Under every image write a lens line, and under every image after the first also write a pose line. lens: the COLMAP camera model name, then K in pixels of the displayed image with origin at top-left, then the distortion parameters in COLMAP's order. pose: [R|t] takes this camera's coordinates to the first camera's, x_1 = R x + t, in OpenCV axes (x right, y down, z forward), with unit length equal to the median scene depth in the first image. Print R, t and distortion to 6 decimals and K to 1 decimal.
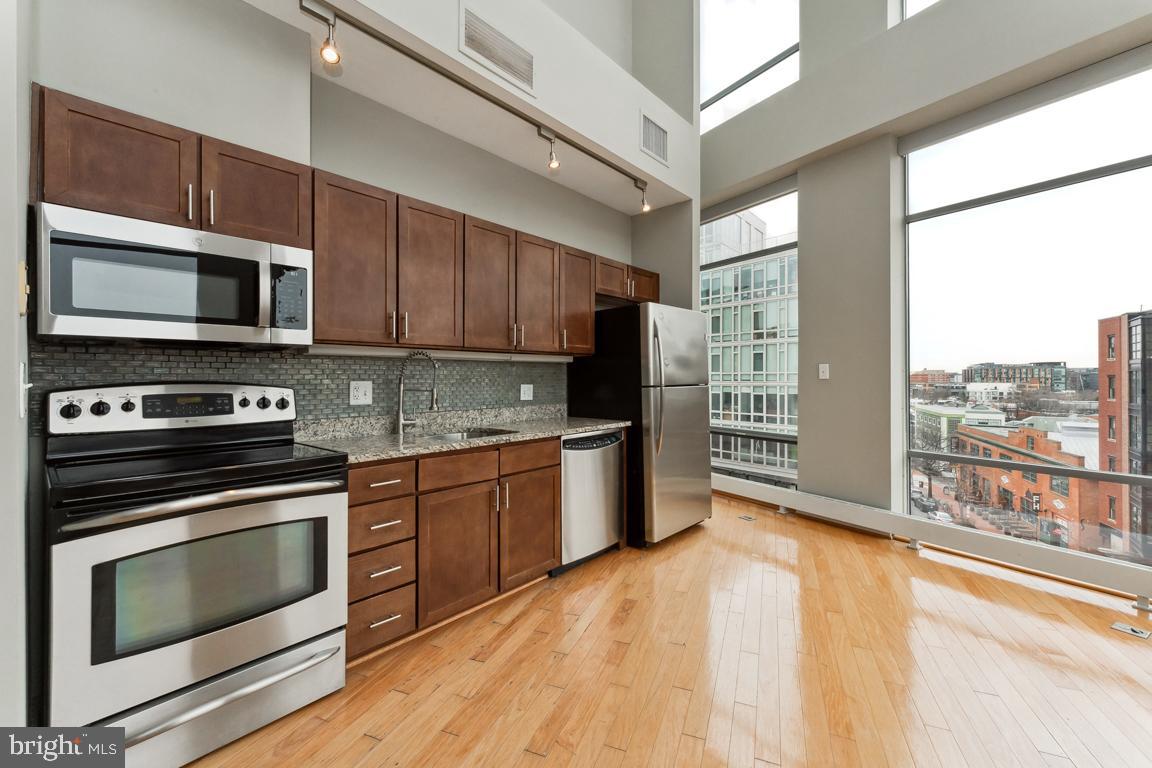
lens RADIAL K [[466.8, 0, 583.0], [0, 466.8, 376.8], [0, 0, 1]] dist [0.001091, 0.000107]
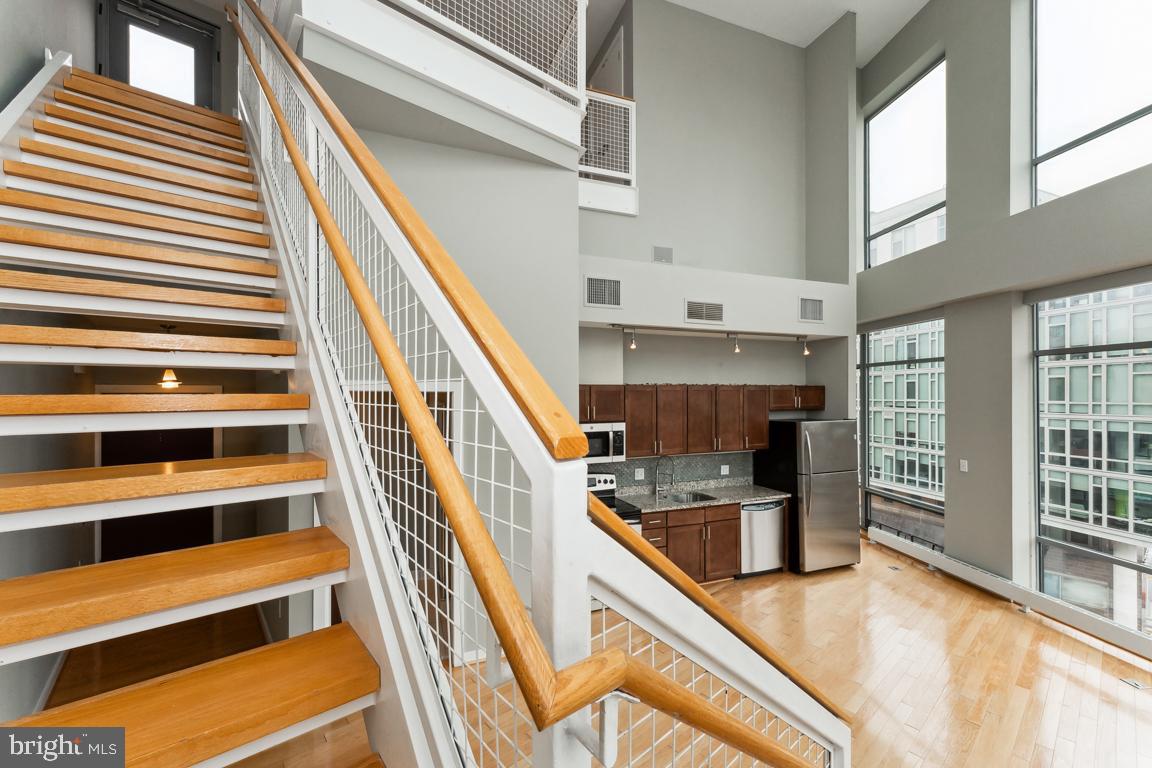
lens RADIAL K [[456.5, 0, 581.3], [0, 456.5, 394.3], [0, 0, 1]] dist [0.000223, 0.000111]
pose [[0.885288, -0.002254, -0.465037, 0.218245], [0.002184, 0.999997, -0.000690, -0.278967], [0.465037, -0.000404, 0.885291, -0.817901]]
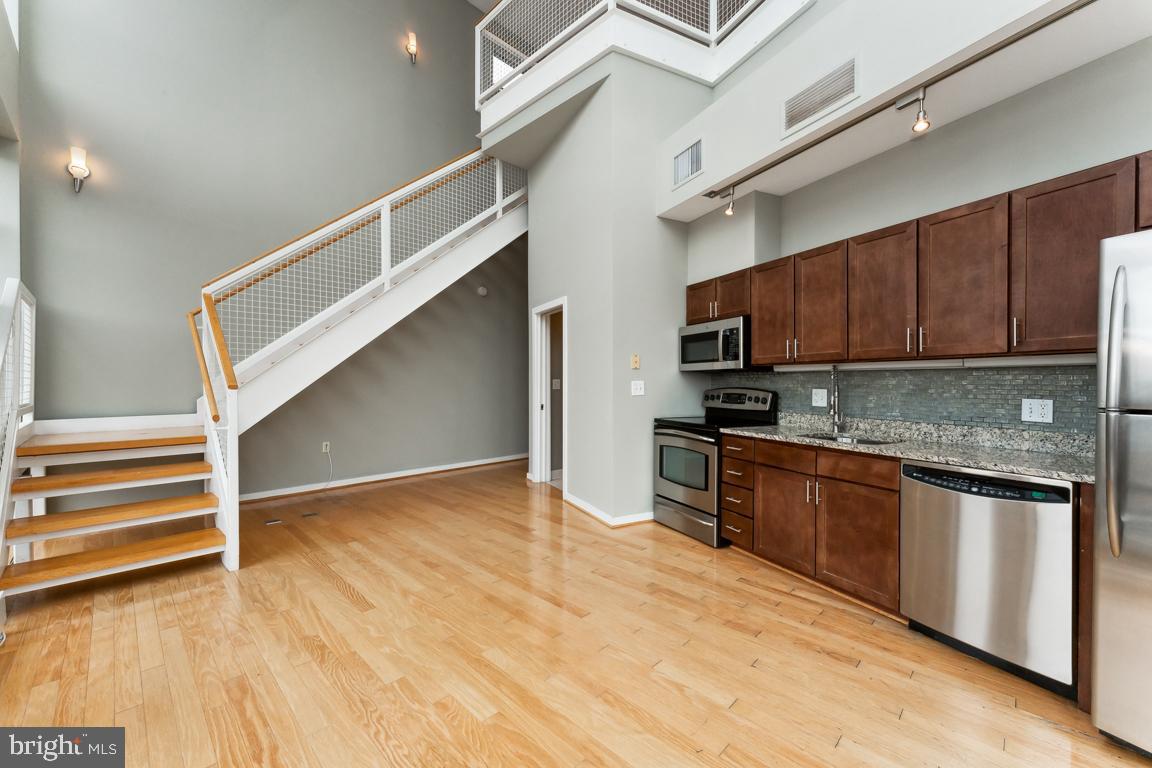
lens RADIAL K [[453.7, 0, 579.7], [0, 453.7, 385.5], [0, 0, 1]] dist [-0.000130, 0.000255]
pose [[-0.385713, 0.006728, -0.922594, 0.870785], [-0.001109, 0.999969, 0.007756, -0.009210], [0.922618, 0.004014, -0.385694, 0.736653]]
